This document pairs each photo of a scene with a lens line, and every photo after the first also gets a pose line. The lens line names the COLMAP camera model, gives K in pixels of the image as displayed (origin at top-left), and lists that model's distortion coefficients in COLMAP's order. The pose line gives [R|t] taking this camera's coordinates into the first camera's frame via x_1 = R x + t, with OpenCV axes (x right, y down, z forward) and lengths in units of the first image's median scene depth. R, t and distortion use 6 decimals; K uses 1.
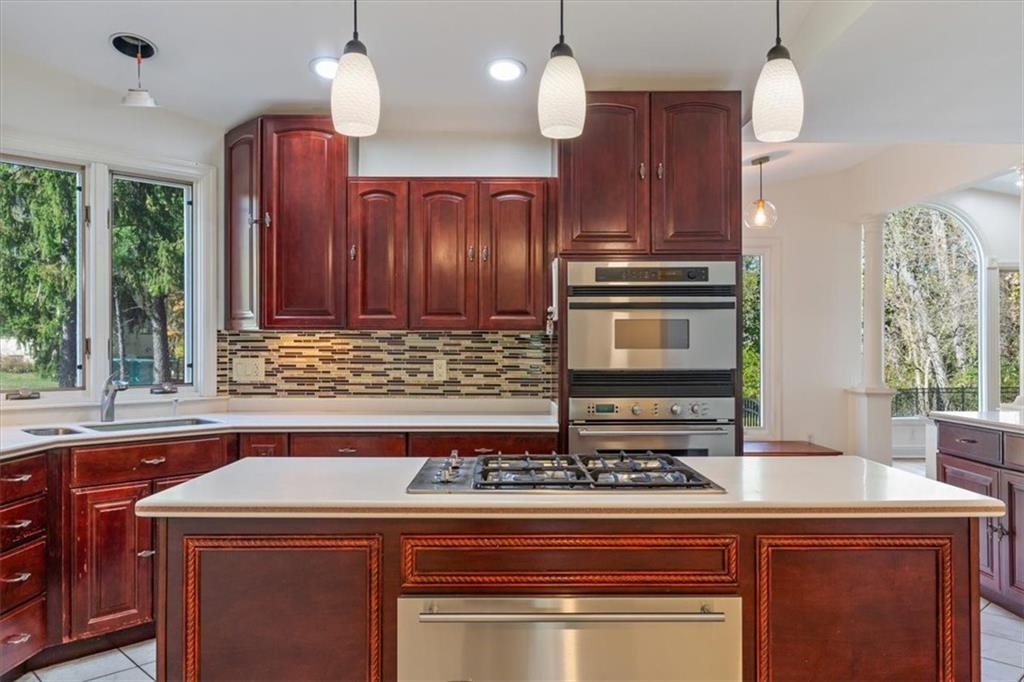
lens RADIAL K [[745.4, 0, 508.2], [0, 745.4, 345.8], [0, 0, 1]] dist [0.000113, -0.006928]
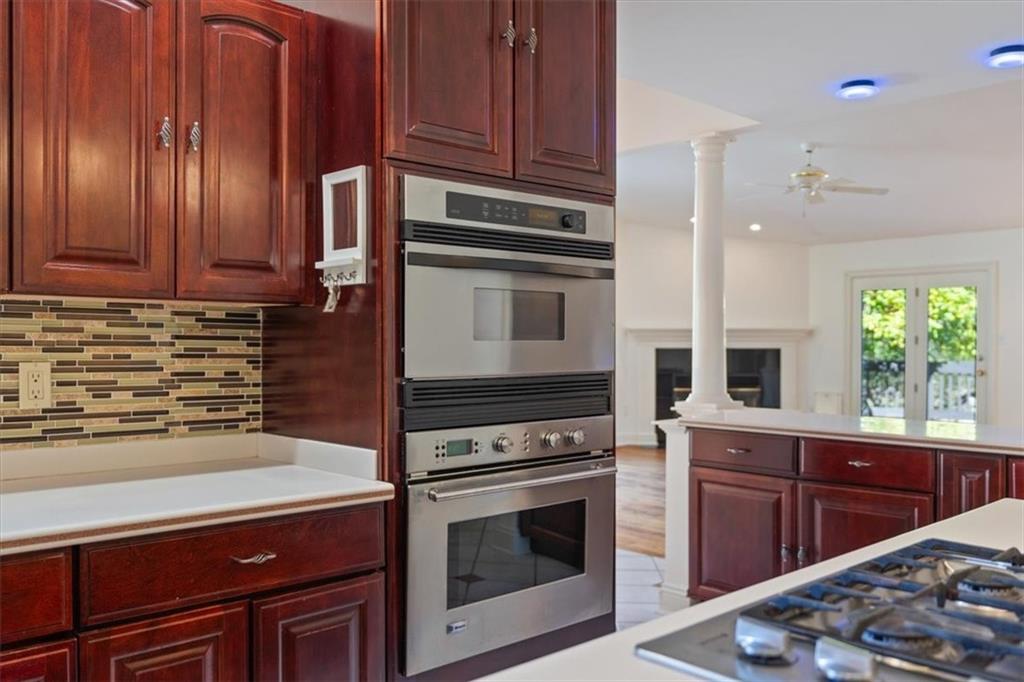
lens RADIAL K [[886.0, 0, 501.8], [0, 886.0, 344.9], [0, 0, 1]] dist [0.001923, -0.001508]
pose [[0.736849, -0.000464, 0.676058, -0.246775], [-0.006199, 0.999953, 0.007444, 0.002240], [-0.676029, -0.009676, 0.736811, 0.415225]]
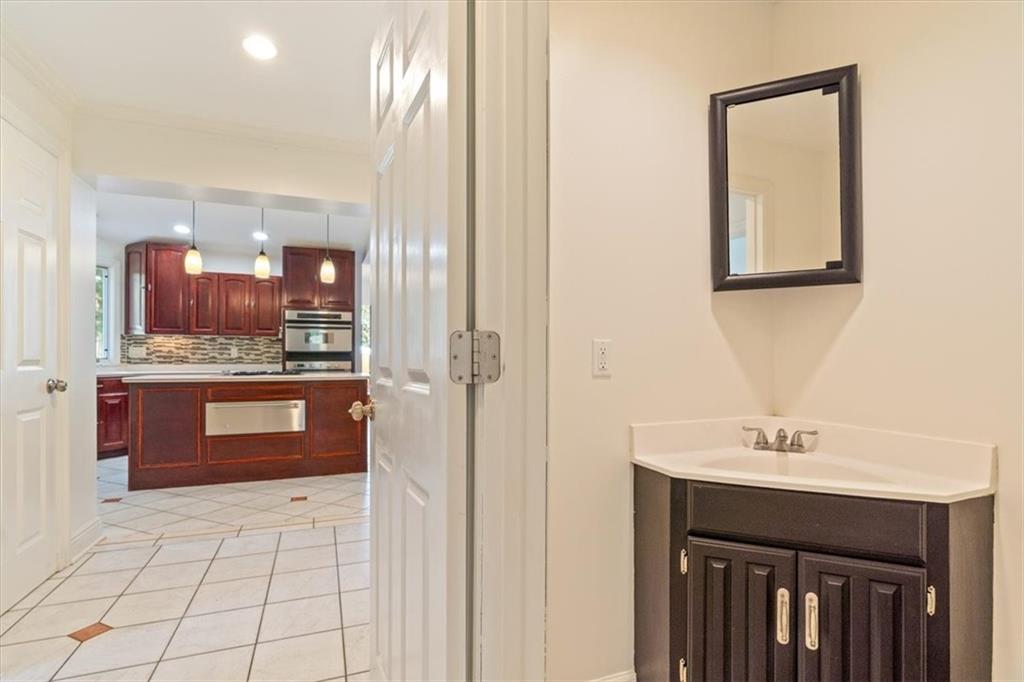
lens RADIAL K [[487.7, 0, 501.8], [0, 487.7, 356.3], [0, 0, 1]] dist [-0.003169, 0.000390]
pose [[0.934487, 0.003128, 0.355984, 0.153393], [-0.003181, 0.999995, -0.000436, 0.041658], [-0.355984, -0.000725, 0.934492, -0.755294]]
